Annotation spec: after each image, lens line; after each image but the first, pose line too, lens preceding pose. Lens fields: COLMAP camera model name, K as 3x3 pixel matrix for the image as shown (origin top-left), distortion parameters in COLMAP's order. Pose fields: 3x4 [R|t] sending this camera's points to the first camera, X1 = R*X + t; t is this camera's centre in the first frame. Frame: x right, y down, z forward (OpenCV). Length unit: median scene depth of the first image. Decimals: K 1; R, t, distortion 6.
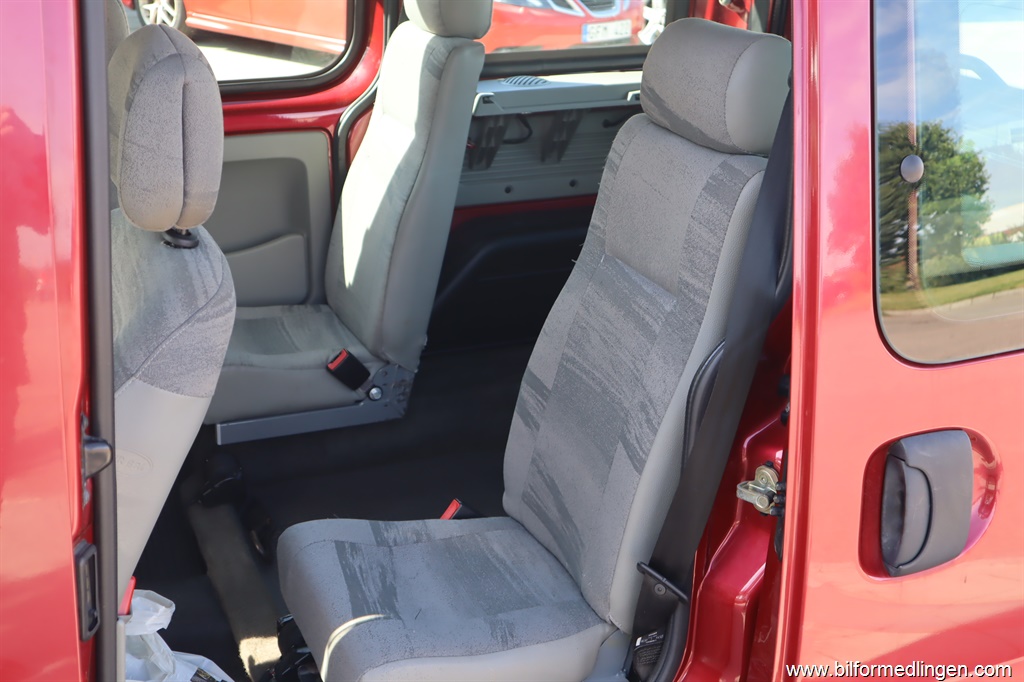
lens RADIAL K [[1317.7, 0, 506.3], [0, 1317.7, 336.3], [0, 0, 1]] dist [0.044288, 0.000000]
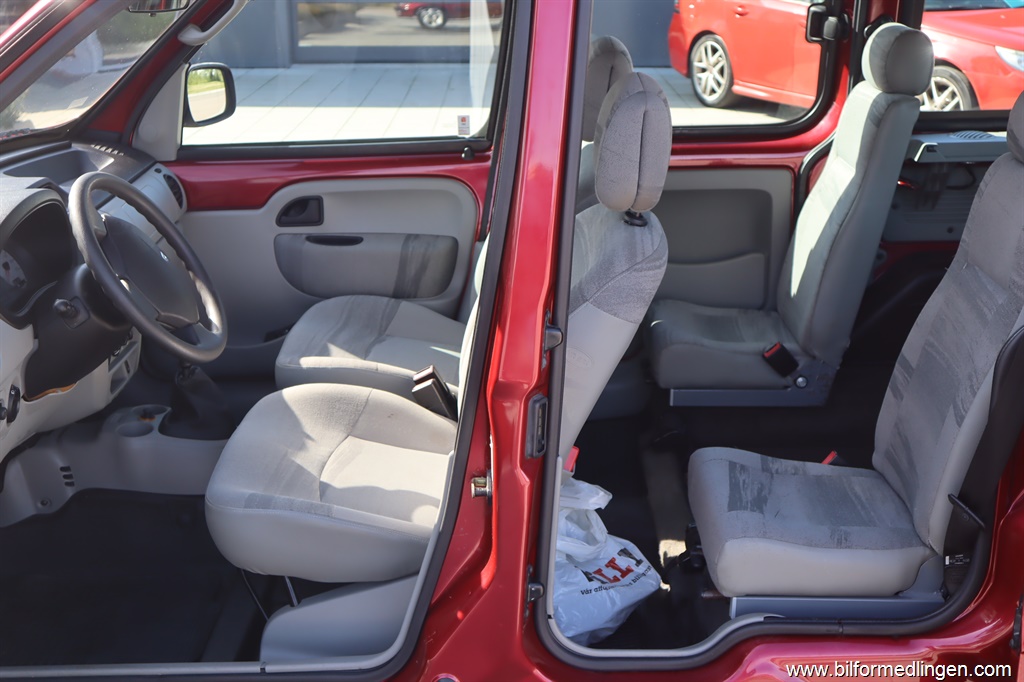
lens RADIAL K [[1317.7, 0, 516.8], [0, 1317.7, 341.7], [0, 0, 1]] dist [0.044288, 0.000000]
pose [[0.918004, 0.099189, -0.383965, 0.165203], [-0.117922, 0.992696, -0.025493, 0.091030], [0.378632, 0.068680, 0.922995, -0.303040]]
